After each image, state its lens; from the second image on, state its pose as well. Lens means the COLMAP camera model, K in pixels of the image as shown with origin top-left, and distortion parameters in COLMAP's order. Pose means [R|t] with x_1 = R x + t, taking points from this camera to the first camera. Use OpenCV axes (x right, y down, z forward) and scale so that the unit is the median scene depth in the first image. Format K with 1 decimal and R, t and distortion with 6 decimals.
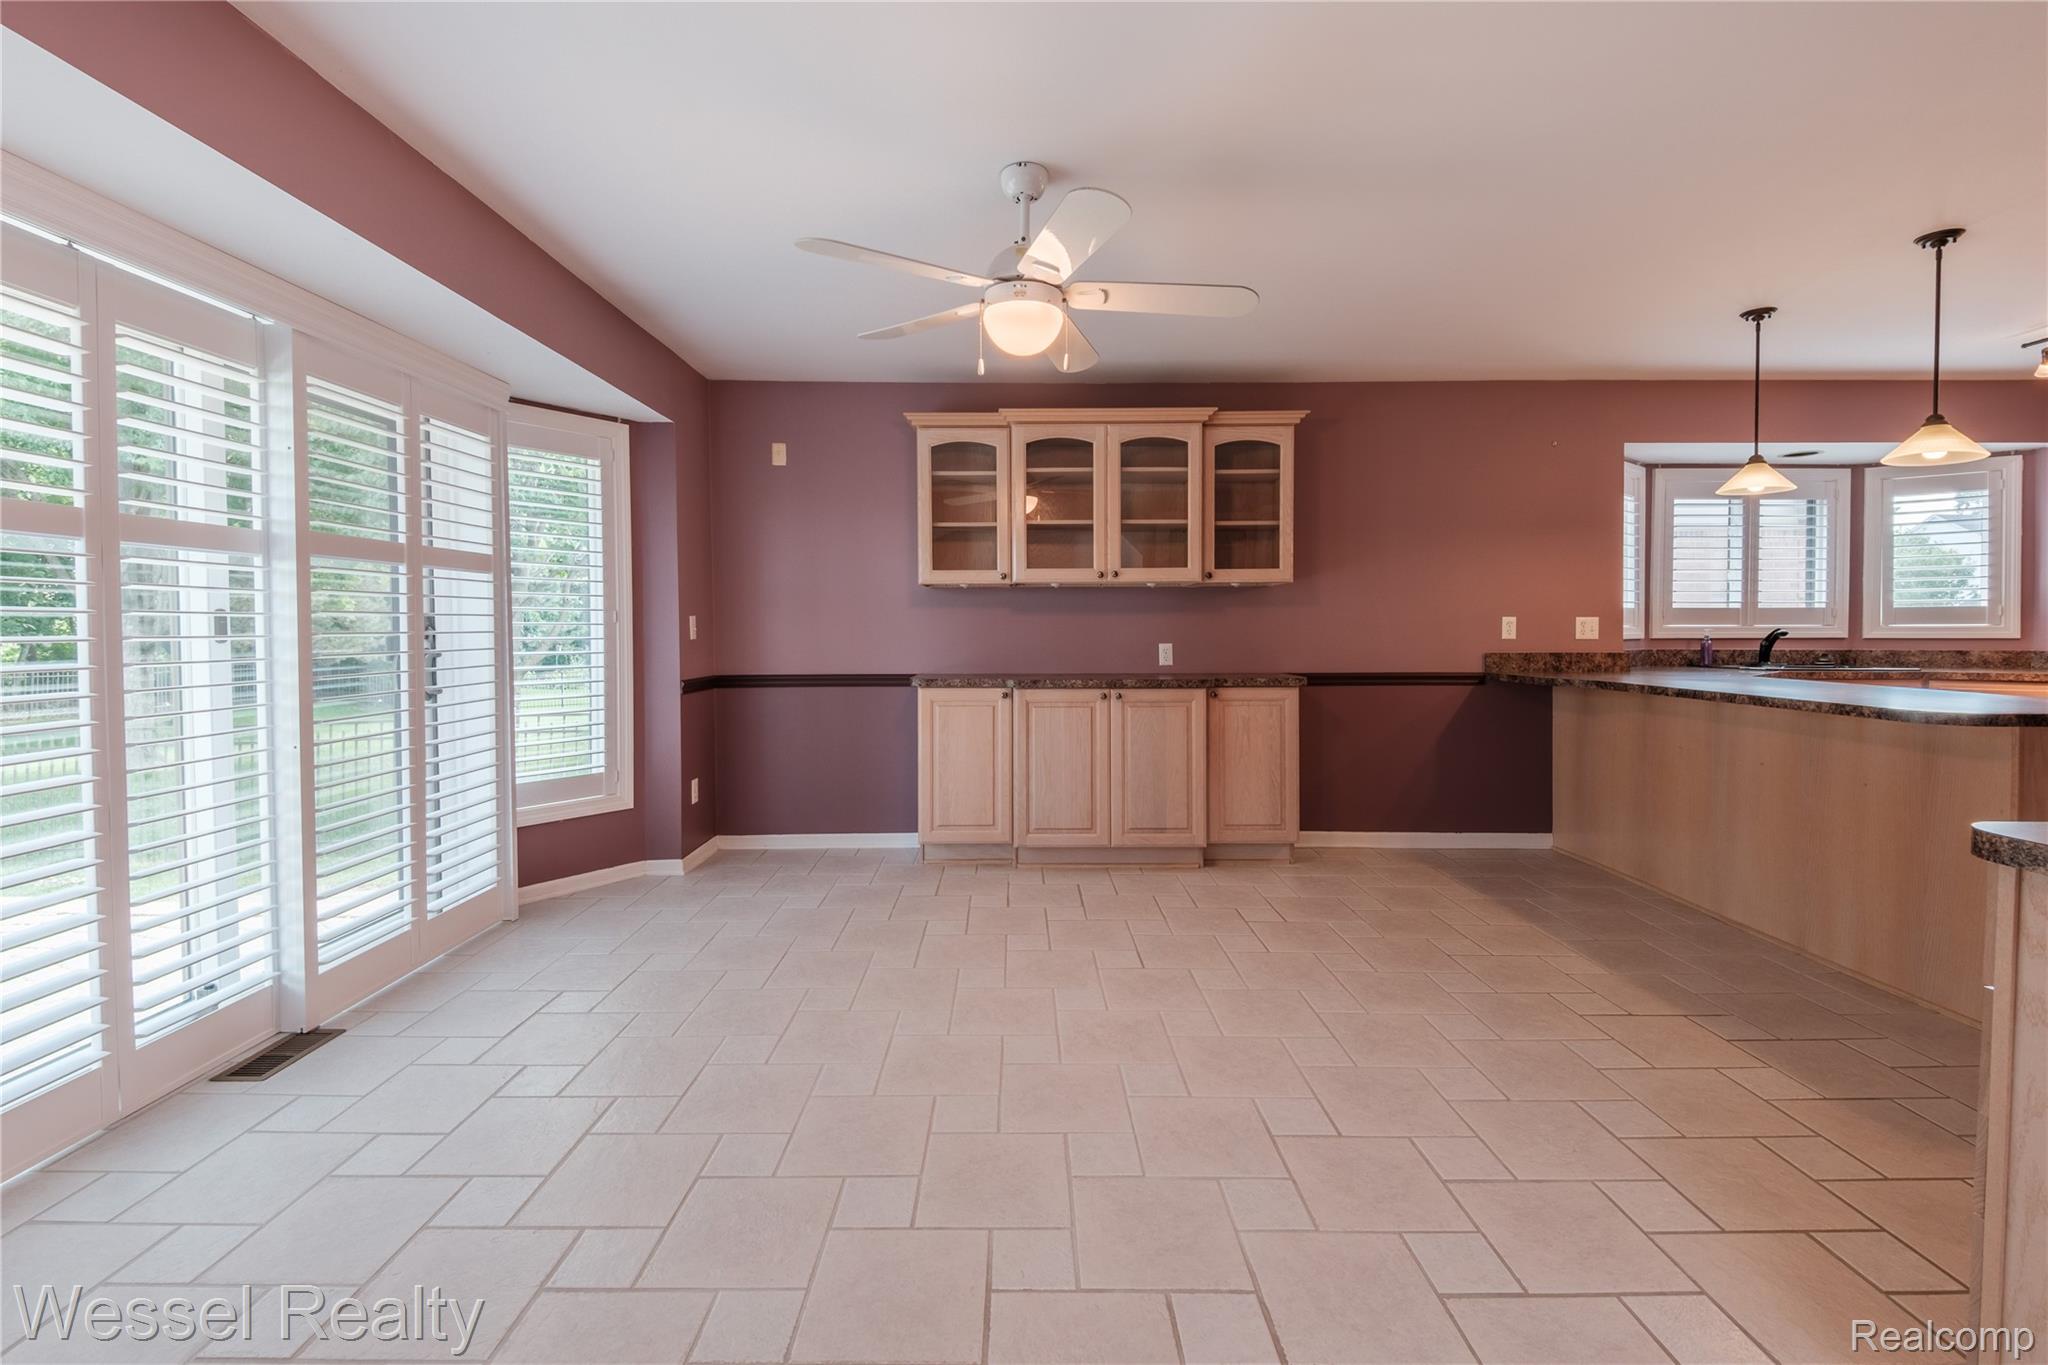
lens RADIAL K [[846.8, 0, 1002.5], [0, 846.8, 650.5], [0, 0, 1]] dist [0.020930, -0.000610]
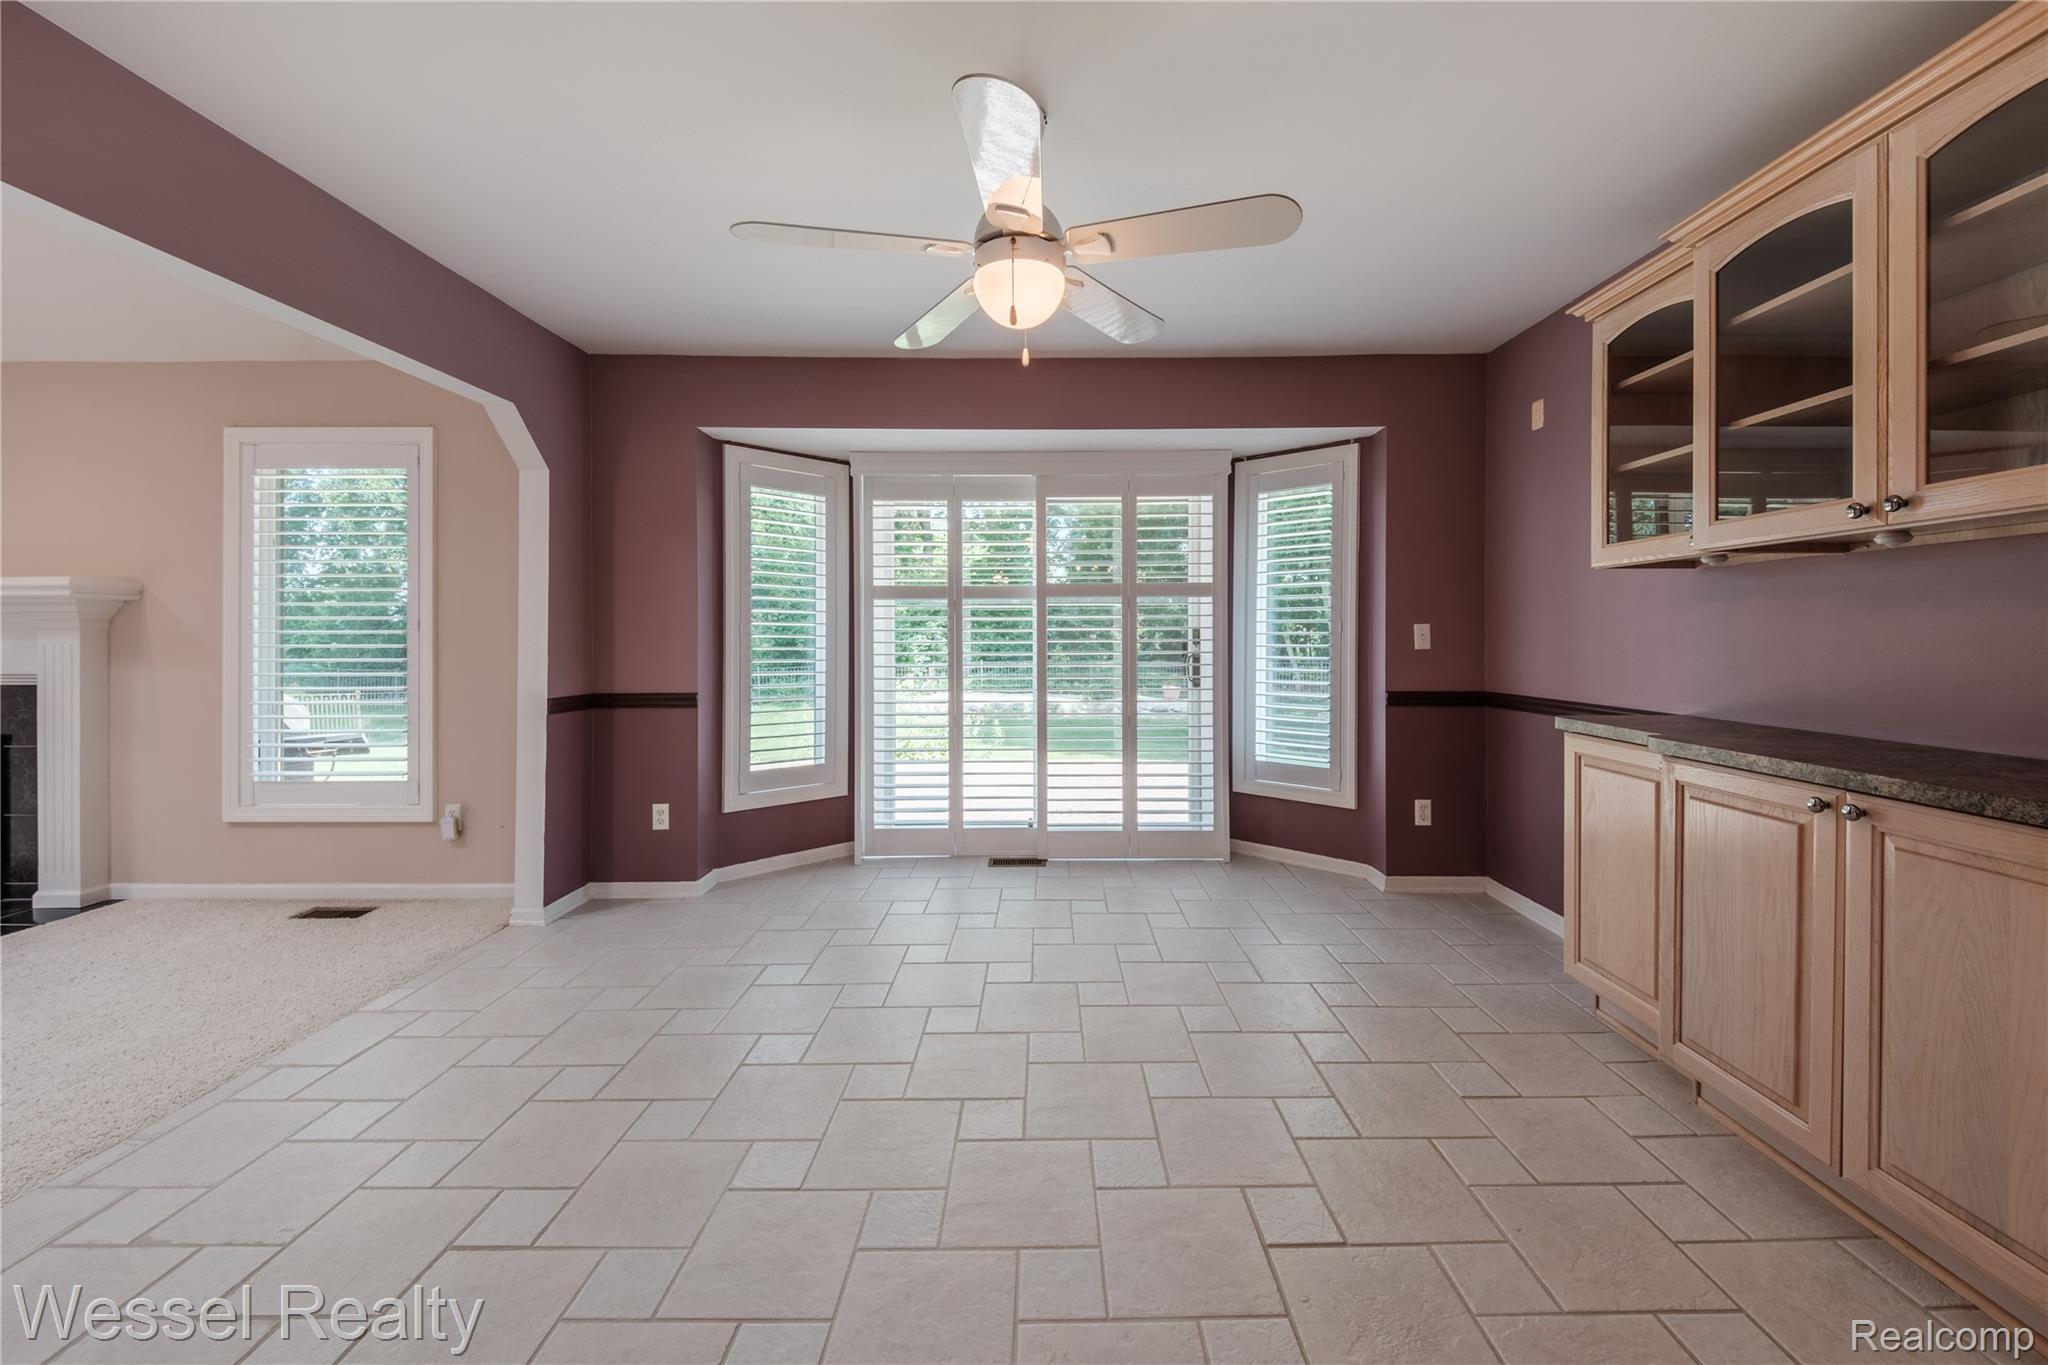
lens RADIAL K [[778.3, 0, 1053.6], [0, 778.3, 644.5], [0, 0, 1]] dist [0.012713, -0.002016]
pose [[0.000875, 0.015222, -0.999884, 0.506792], [-0.022682, 0.999627, 0.015198, -0.022367], [0.999742, 0.022666, 0.001220, 0.618579]]
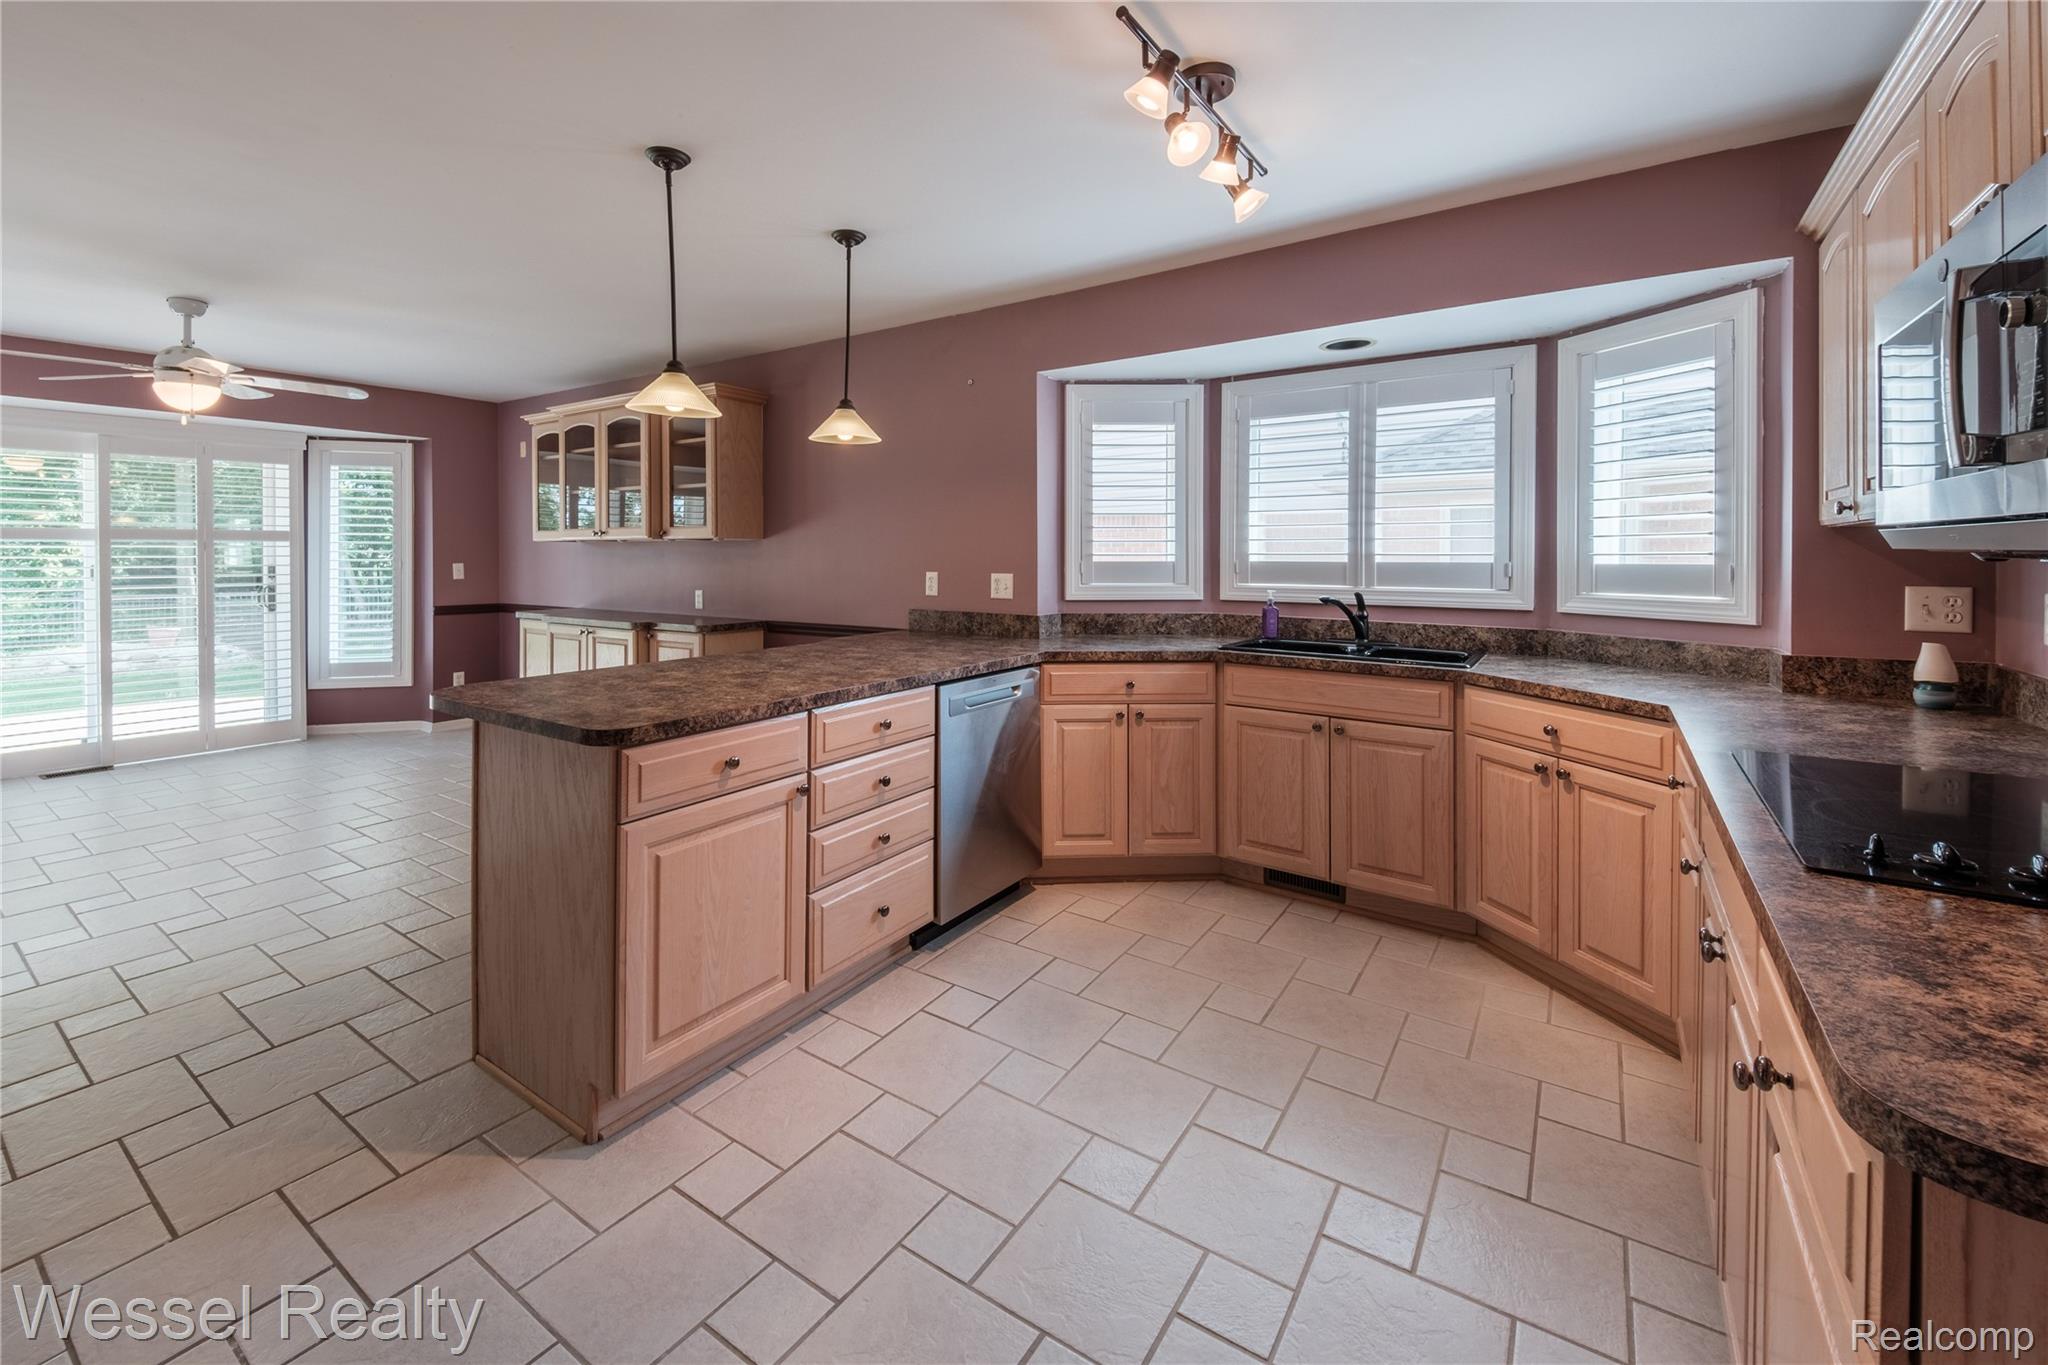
lens RADIAL K [[824.8, 0, 995.2], [0, 824.8, 558.5], [0, 0, 1]] dist [0.008681, -0.002433]
pose [[0.818146, 0.006733, -0.574971, 1.310315], [-0.020023, 0.999659, -0.016785, -0.045688], [0.574662, 0.025245, 0.818001, 0.356787]]
